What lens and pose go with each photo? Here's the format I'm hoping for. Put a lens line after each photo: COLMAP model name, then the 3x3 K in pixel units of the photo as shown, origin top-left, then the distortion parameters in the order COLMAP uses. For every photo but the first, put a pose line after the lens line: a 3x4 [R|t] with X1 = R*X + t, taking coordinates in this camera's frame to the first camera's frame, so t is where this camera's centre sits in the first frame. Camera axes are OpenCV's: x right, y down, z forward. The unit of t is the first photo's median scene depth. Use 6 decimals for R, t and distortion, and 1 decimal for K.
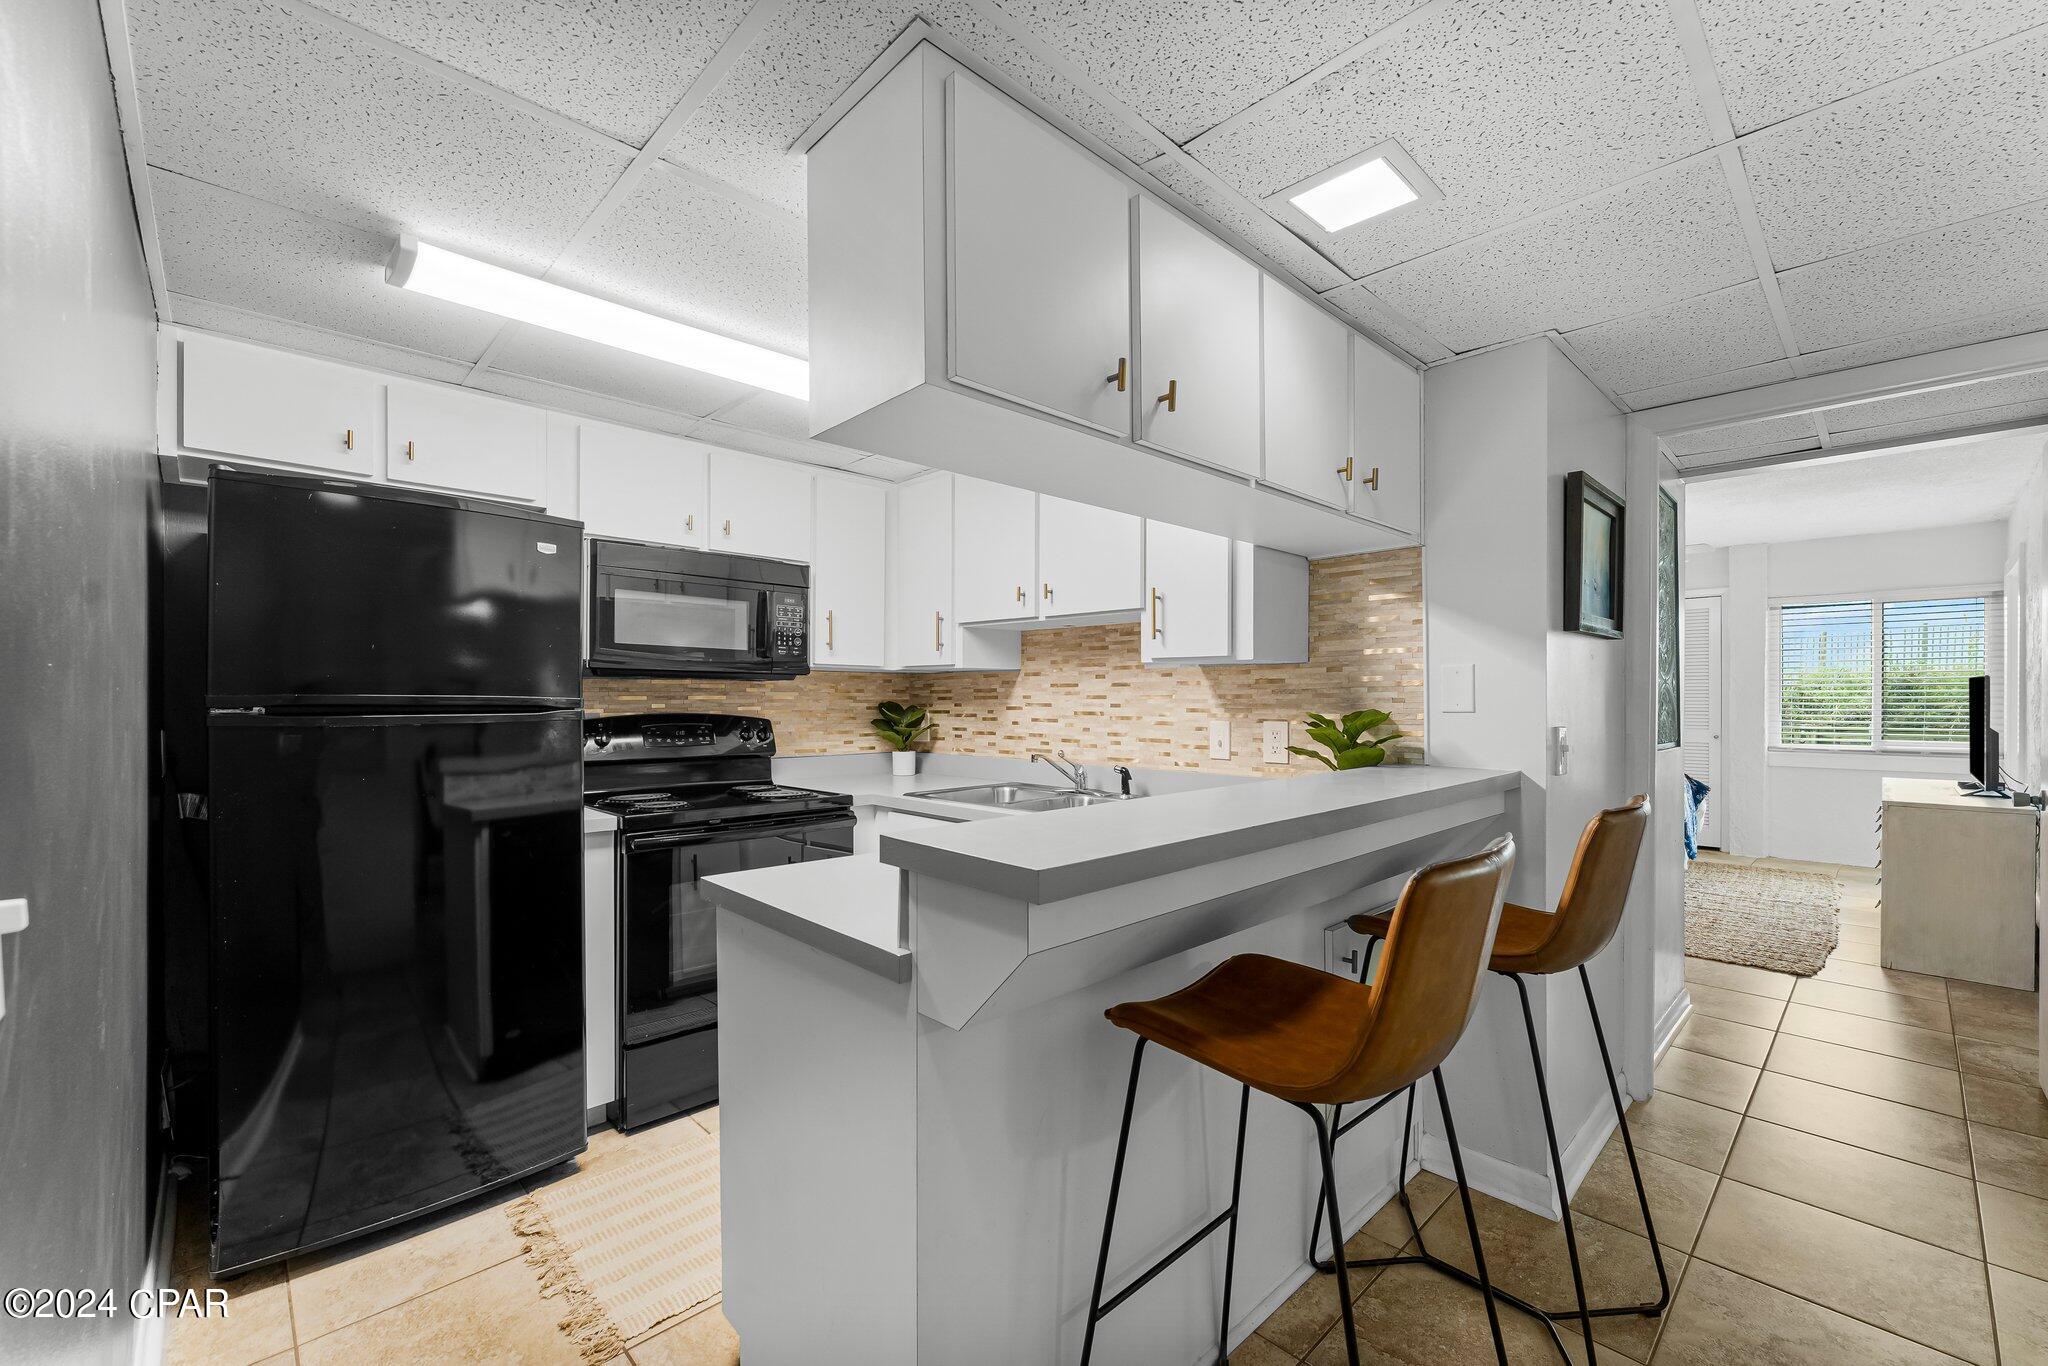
lens RADIAL K [[839.9, 0, 1026.2], [0, 839.9, 688.3], [0, 0, 1]] dist [0.002046, 0.000233]
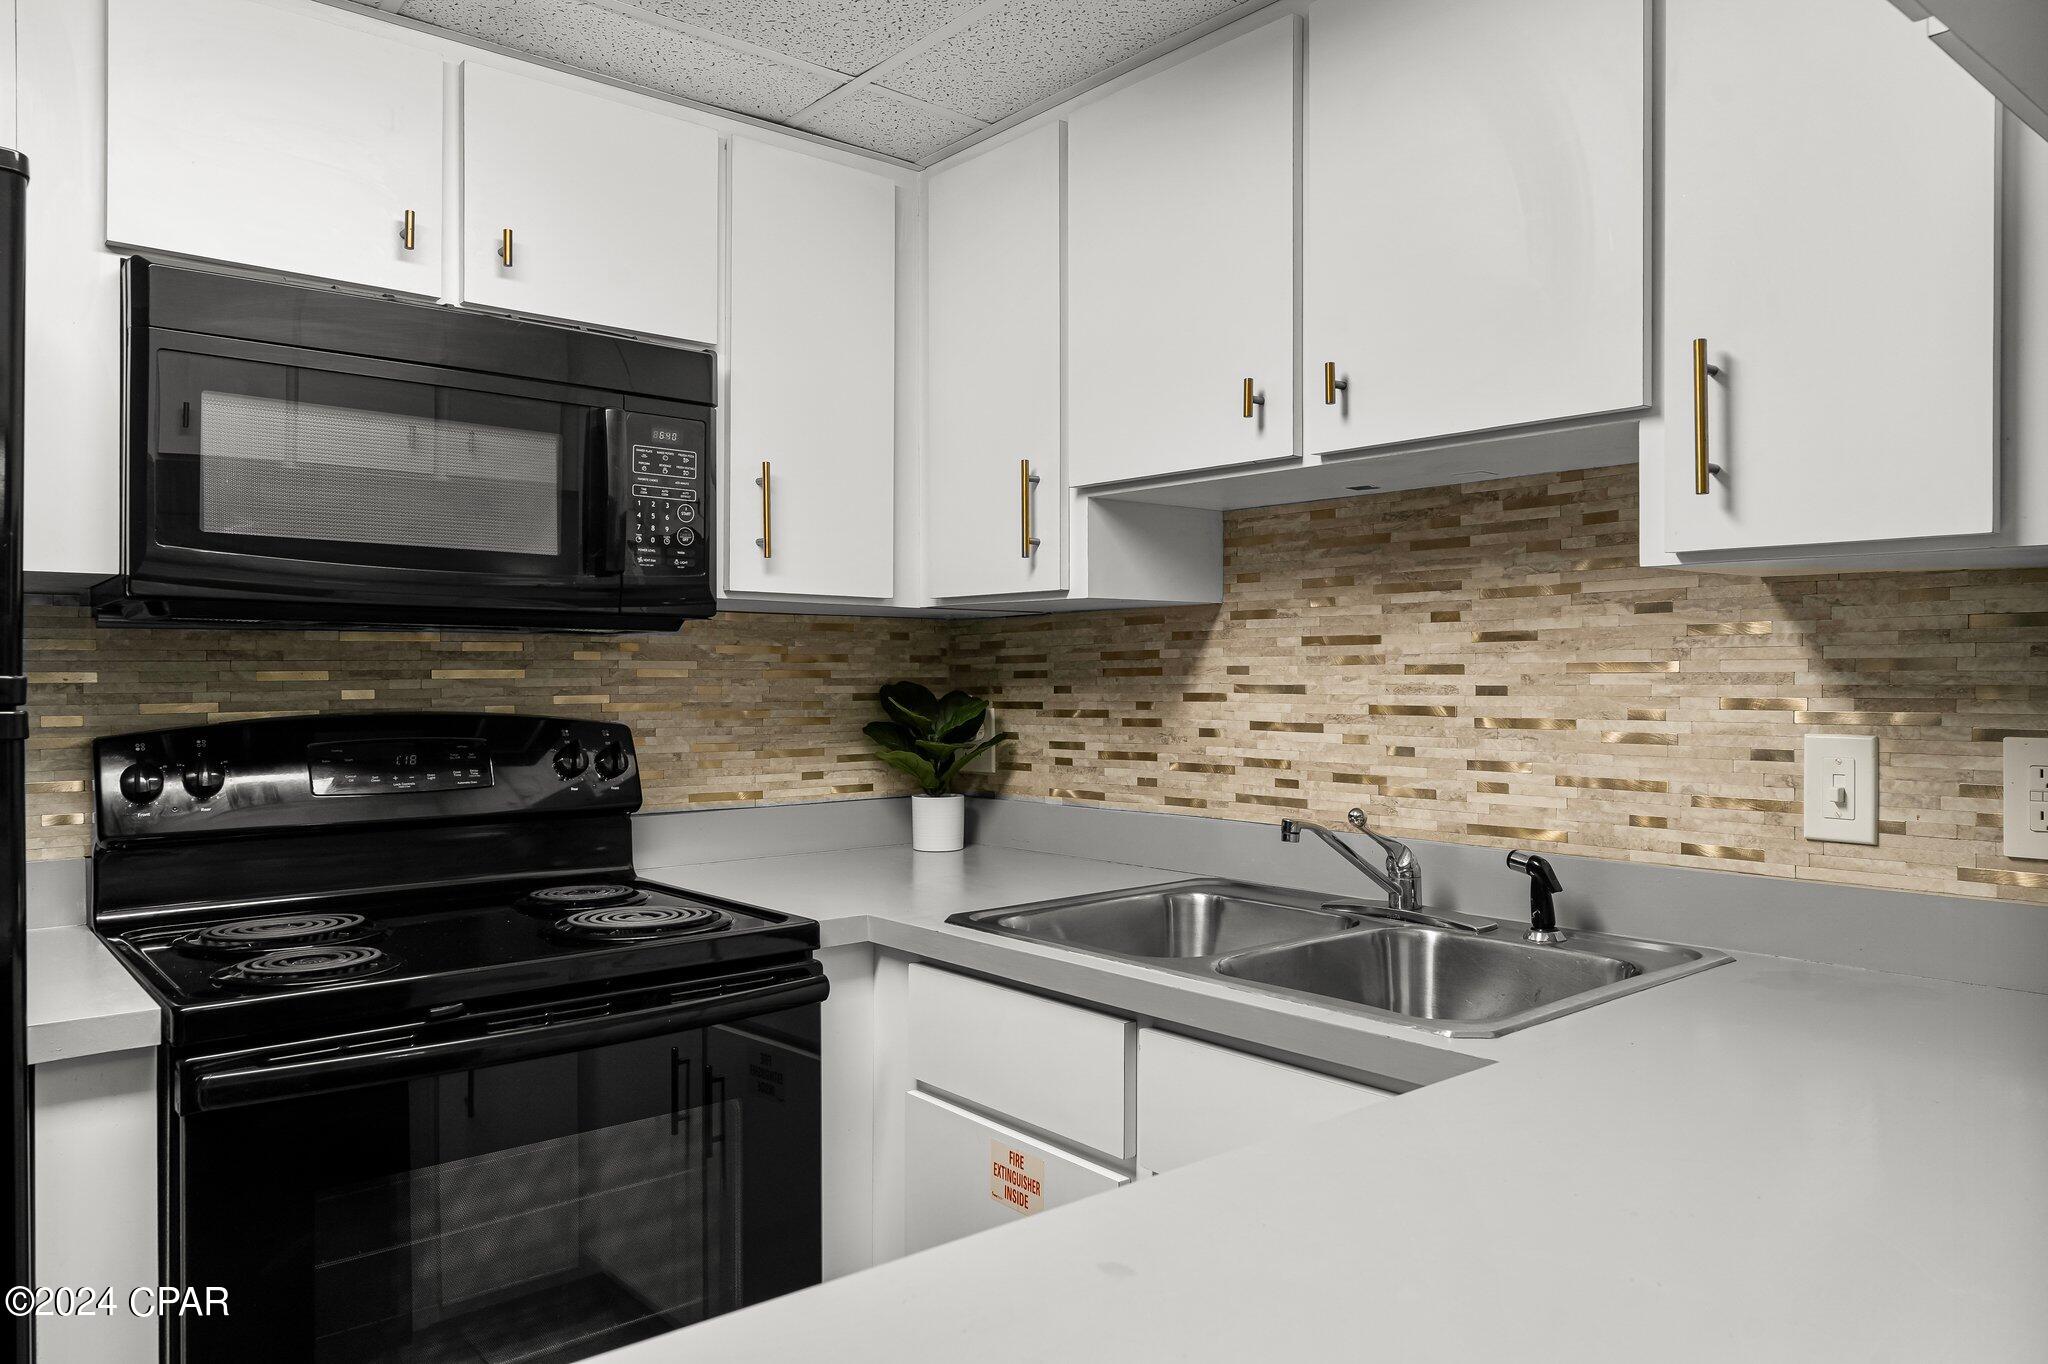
lens RADIAL K [[1379.6, 0, 1024.4], [0, 1379.6, 660.1], [0, 0, 1]] dist [-0.001105, 0.000269]
pose [[0.997969, -0.004296, -0.063558, -0.064341], [0.004342, 0.999990, 0.000583, 0.004941], [0.063554, -0.000858, 0.997978, 0.336717]]
